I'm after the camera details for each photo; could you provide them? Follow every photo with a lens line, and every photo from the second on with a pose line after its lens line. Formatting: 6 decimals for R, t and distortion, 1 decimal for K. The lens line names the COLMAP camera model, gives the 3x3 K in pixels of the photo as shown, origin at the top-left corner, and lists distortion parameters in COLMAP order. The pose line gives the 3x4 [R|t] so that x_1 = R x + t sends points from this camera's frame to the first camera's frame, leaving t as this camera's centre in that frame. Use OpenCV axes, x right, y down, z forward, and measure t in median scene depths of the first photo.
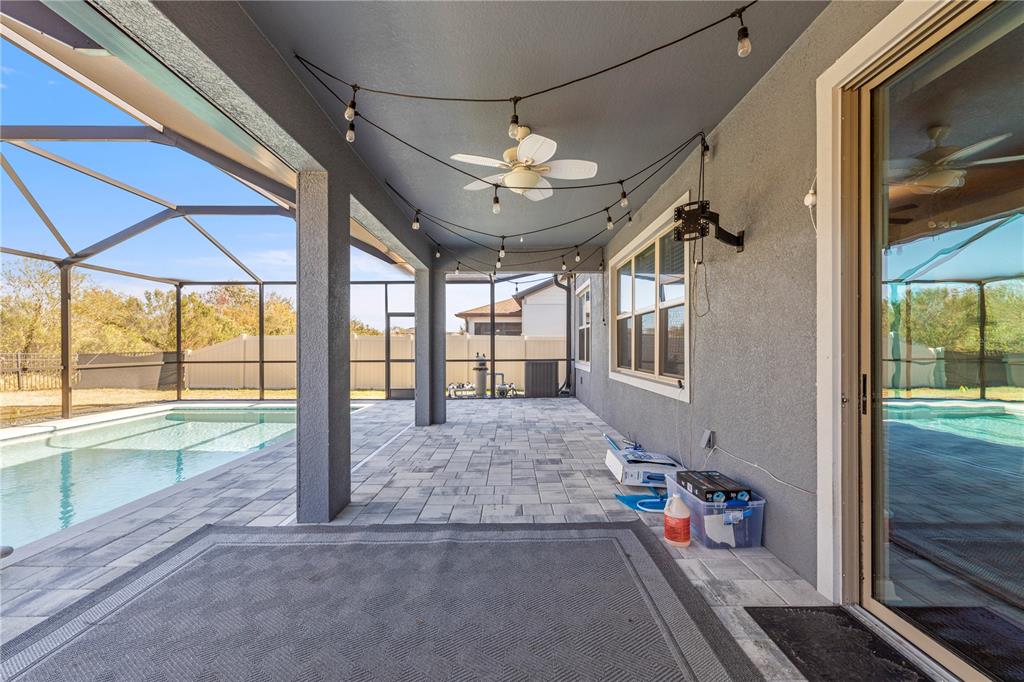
lens RADIAL K [[436.3, 0, 508.9], [0, 436.3, 348.0], [0, 0, 1]] dist [0.005417, -0.000909]
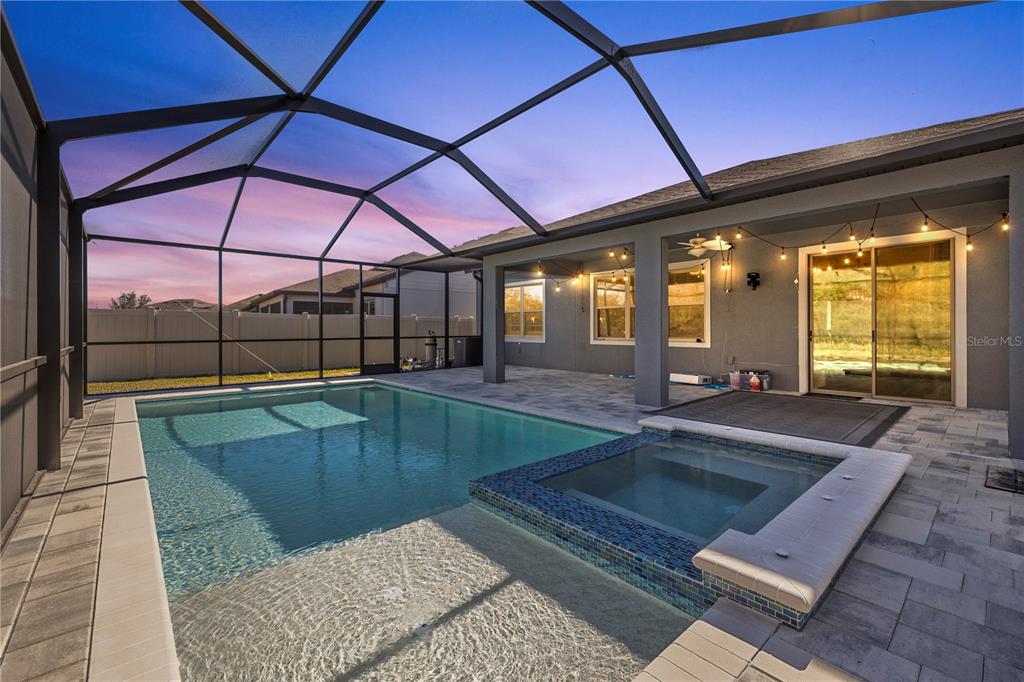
lens RADIAL K [[436.3, 0, 511.4], [0, 436.3, 332.2], [0, 0, 1]] dist [0.005417, -0.000909]
pose [[0.741998, -0.004809, 0.670385, -0.994113], [0.002038, 0.999986, 0.004918, 0.014374], [-0.670399, -0.002283, 0.741997, -0.022510]]
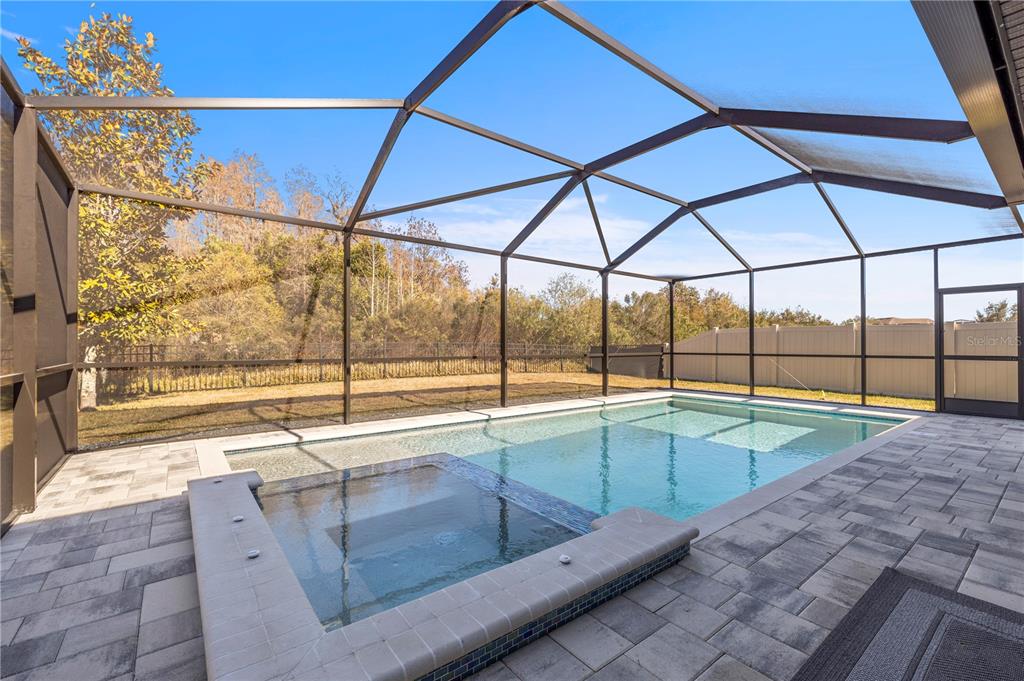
lens RADIAL K [[436.3, 0, 506.2], [0, 436.3, 341.5], [0, 0, 1]] dist [0.005417, -0.000909]
pose [[0.611891, -0.003049, -0.790936, -0.204181], [-0.003141, 0.999975, -0.006285, 0.014751], [0.790936, 0.006330, 0.611866, 0.022300]]
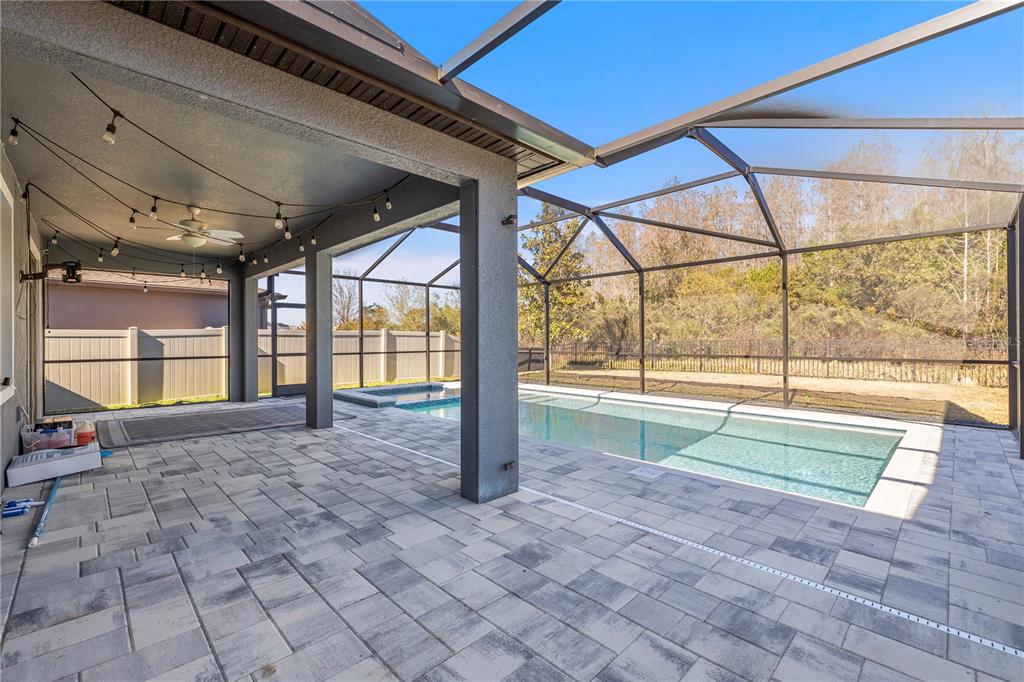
lens RADIAL K [[436.3, 0, 513.6], [0, 436.3, 337.2], [0, 0, 1]] dist [0.005417, -0.000909]
pose [[-0.709903, 0.001927, -0.704297, 0.129266], [0.004438, 0.999989, -0.001737, -0.003863], [0.704285, -0.004359, -0.709904, 1.290875]]
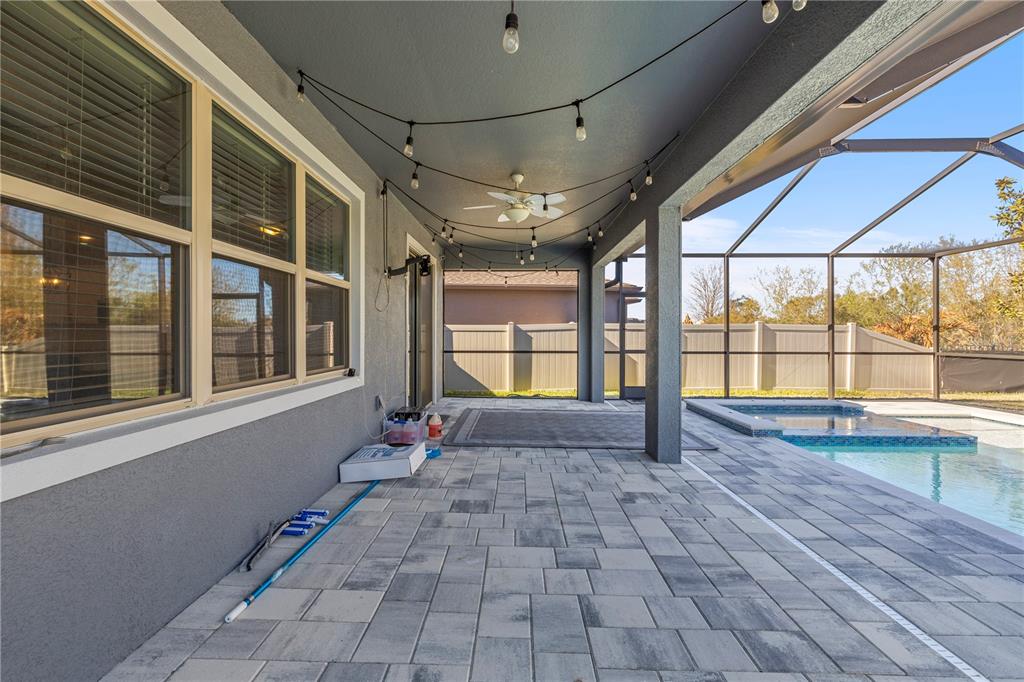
lens RADIAL K [[436.3, 0, 505.2], [0, 436.3, 334.7], [0, 0, 1]] dist [0.005417, -0.000909]
pose [[-0.999699, -0.001397, 0.024477, 0.014275], [-0.001409, 0.999999, -0.000477, -0.000459], [-0.024477, -0.000512, -0.999700, 1.052046]]
